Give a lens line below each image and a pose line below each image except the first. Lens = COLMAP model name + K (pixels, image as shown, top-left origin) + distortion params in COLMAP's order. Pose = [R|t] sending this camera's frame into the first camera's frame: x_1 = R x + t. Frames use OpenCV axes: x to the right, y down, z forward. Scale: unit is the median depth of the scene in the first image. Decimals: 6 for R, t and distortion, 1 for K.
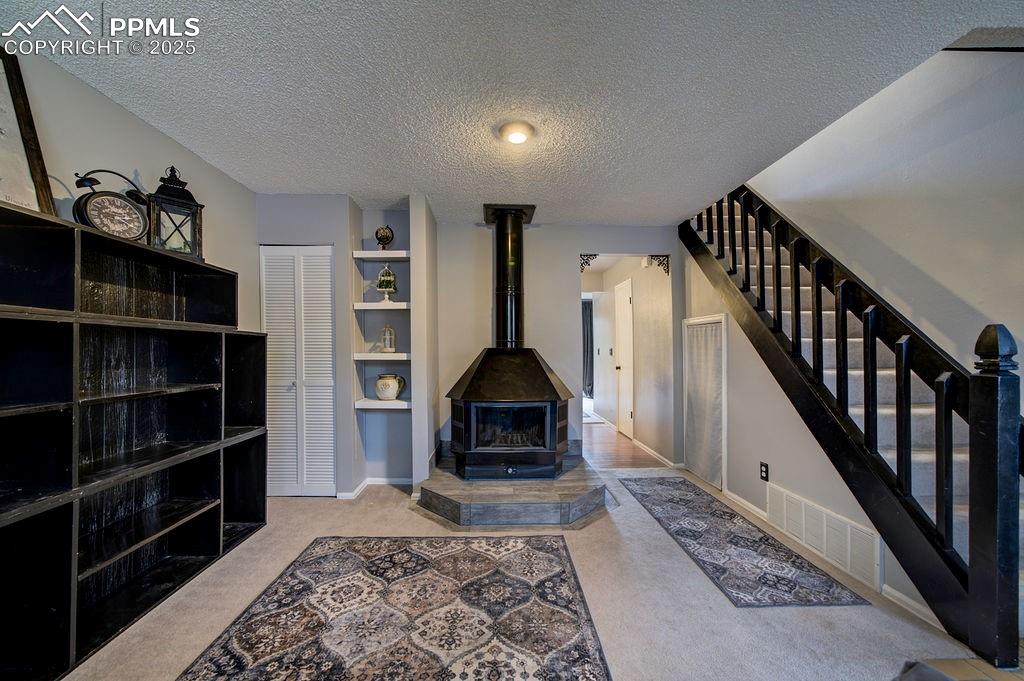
lens RADIAL K [[399.6, 0, 507.6], [0, 399.6, 352.1], [0, 0, 1]] dist [-0.012600, 0.004121]
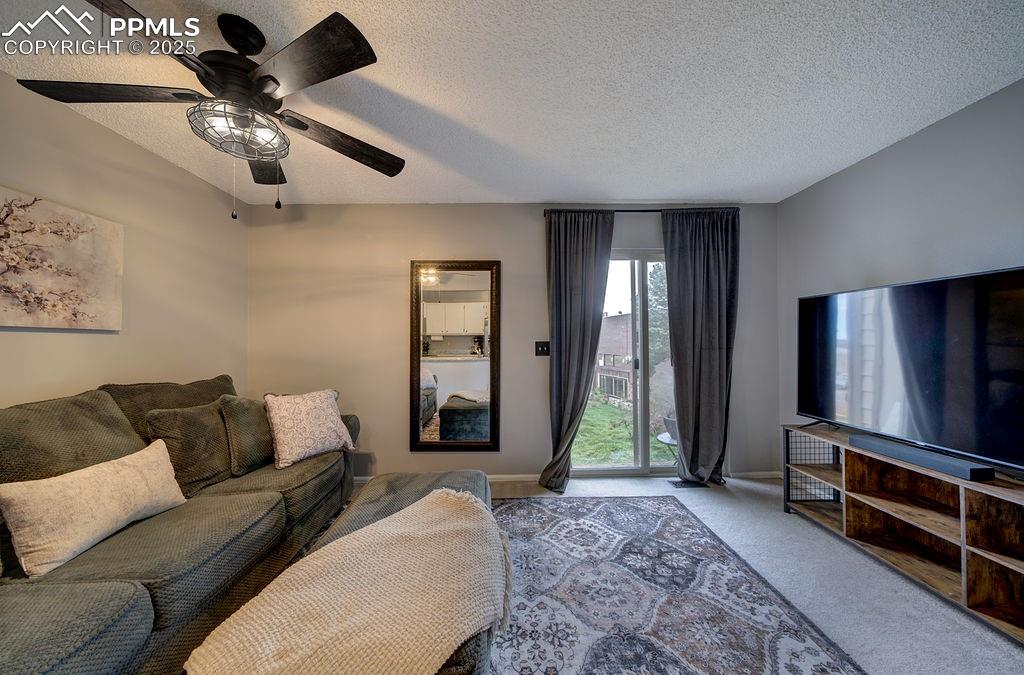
lens RADIAL K [[345.5, 0, 509.5], [0, 345.5, 346.9], [0, 0, 1]] dist [-0.002257, 0.001845]
pose [[-0.014467, 0.002000, -0.999893, 0.391797], [0.037238, 0.999305, 0.001460, 0.128332], [0.999202, -0.037213, -0.014532, 0.778218]]
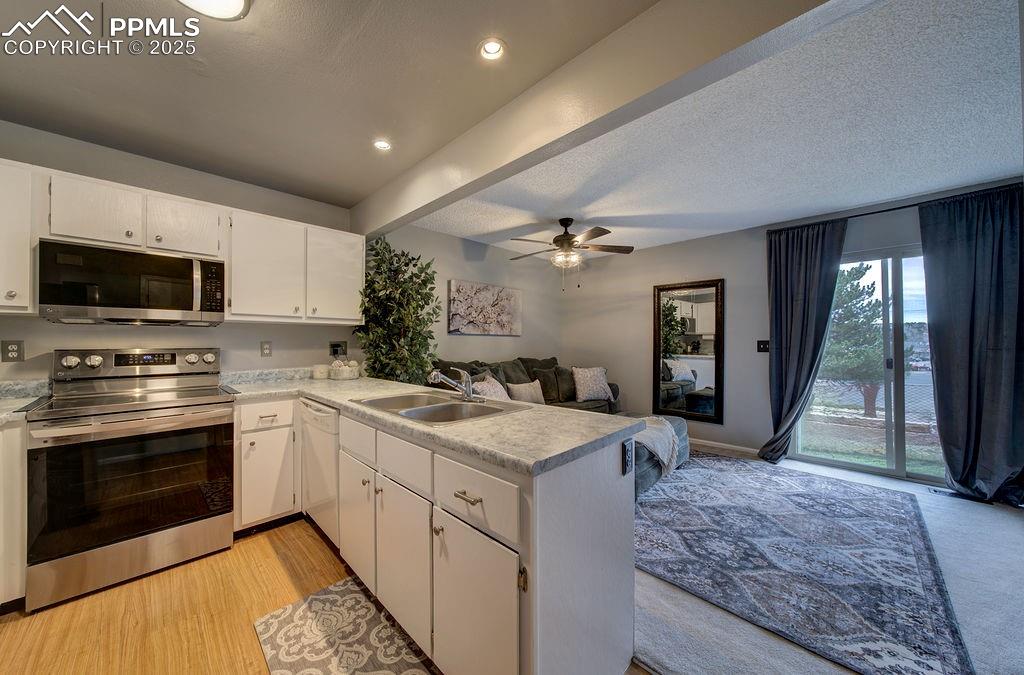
lens RADIAL K [[345.5, 0, 477.6], [0, 345.5, 345.7], [0, 0, 1]] dist [-0.002257, 0.001845]
pose [[-0.752006, 0.008481, -0.659102, 0.996637], [0.018062, 0.999807, -0.007742, 0.126982], [0.658909, -0.017727, -0.752014, 1.134405]]
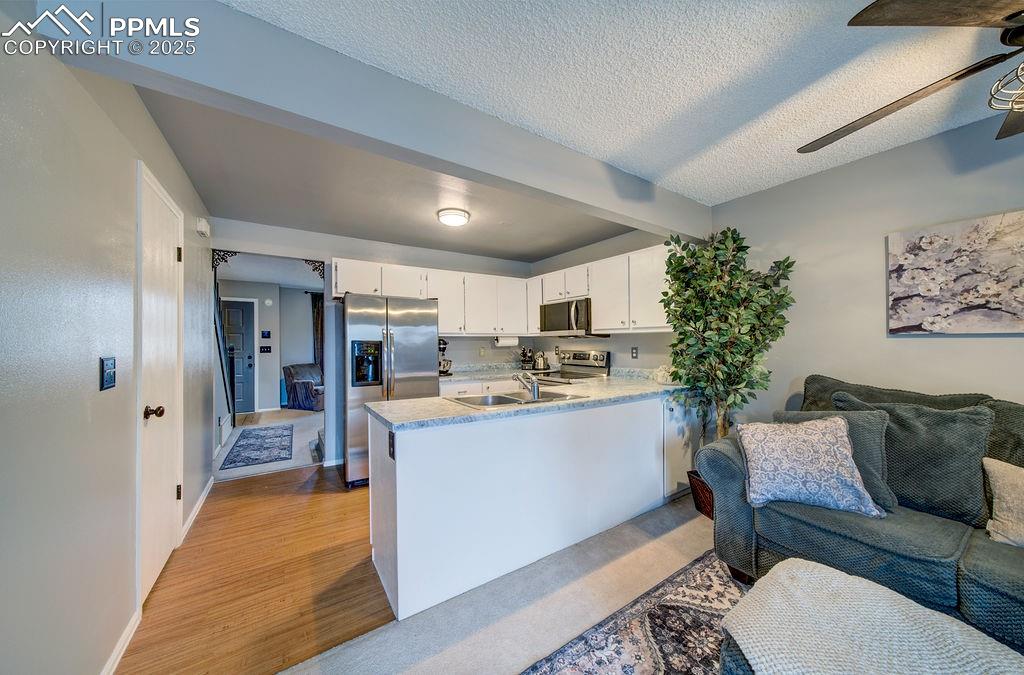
lens RADIAL K [[345.5, 0, 513.8], [0, 345.5, 336.1], [0, 0, 1]] dist [-0.002257, 0.001845]
pose [[-0.538801, 0.019601, 0.842205, -0.071478], [-0.012742, 0.999425, -0.031412, 0.100861], [-0.842337, -0.027656, -0.538241, 1.070668]]
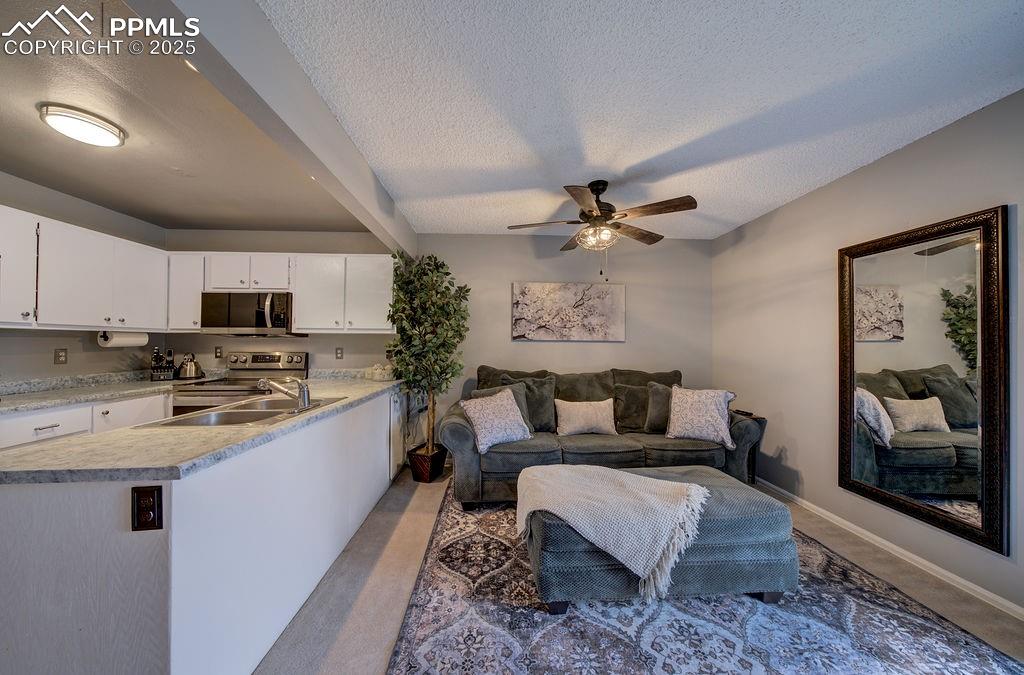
lens RADIAL K [[345.5, 0, 507.0], [0, 345.5, 334.9], [0, 0, 1]] dist [-0.002257, 0.001845]
pose [[-0.999580, -0.003954, -0.028695, 0.188404], [-0.002647, 0.998963, -0.045446, 0.105966], [0.028845, -0.045351, -0.998555, 1.310393]]
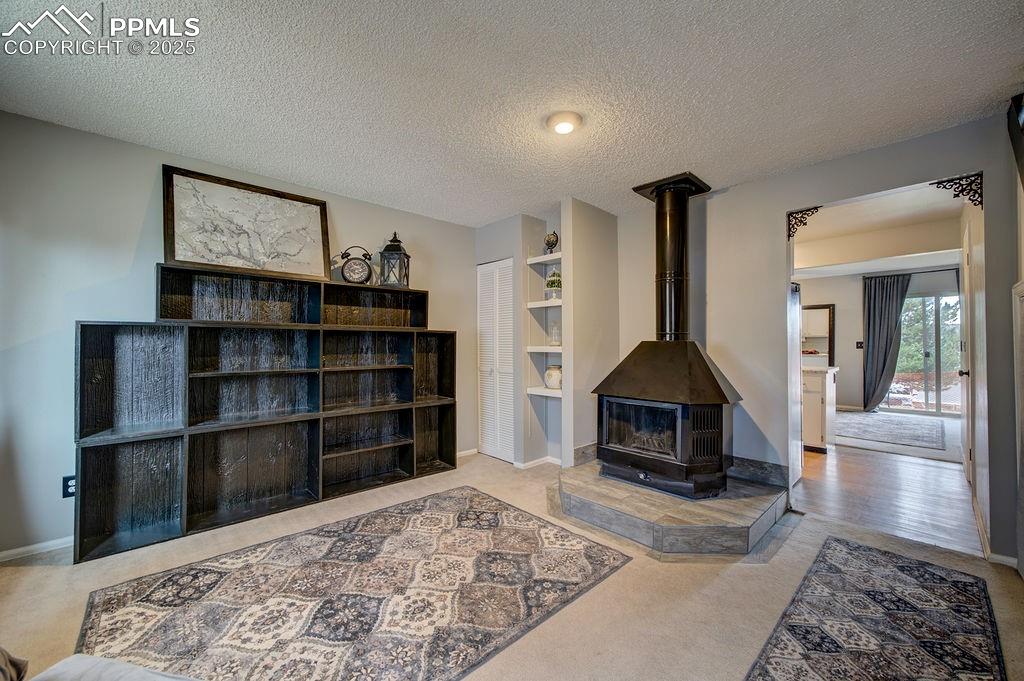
lens RADIAL K [[399.6, 0, 502.6], [0, 399.6, 340.1], [0, 0, 1]] dist [-0.012600, 0.004121]
pose [[0.662685, 0.010815, -0.748820, 0.738792], [0.004307, 0.999824, 0.018251, -0.054906], [0.748886, -0.015320, 0.662522, 0.242646]]
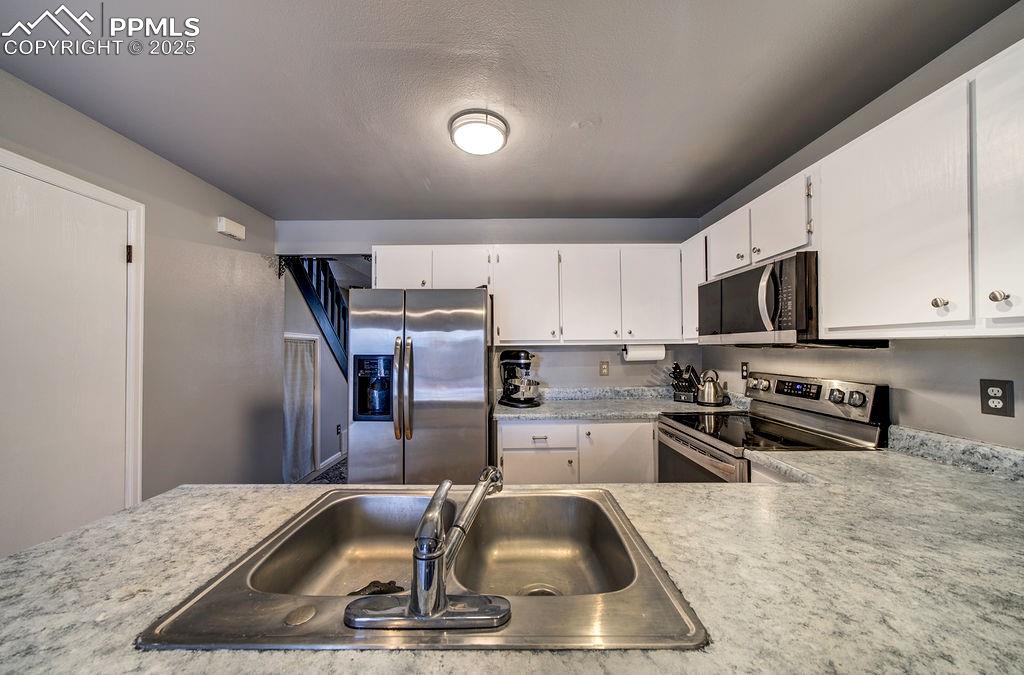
lens RADIAL K [[345.5, 0, 517.3], [0, 345.5, 341.8], [0, 0, 1]] dist [-0.002257, 0.001845]
pose [[0.000552, 0.016654, 0.999861, 0.362642], [-0.014913, 0.999750, -0.016644, 0.065570], [-0.999889, -0.014901, 0.000800, 0.559784]]
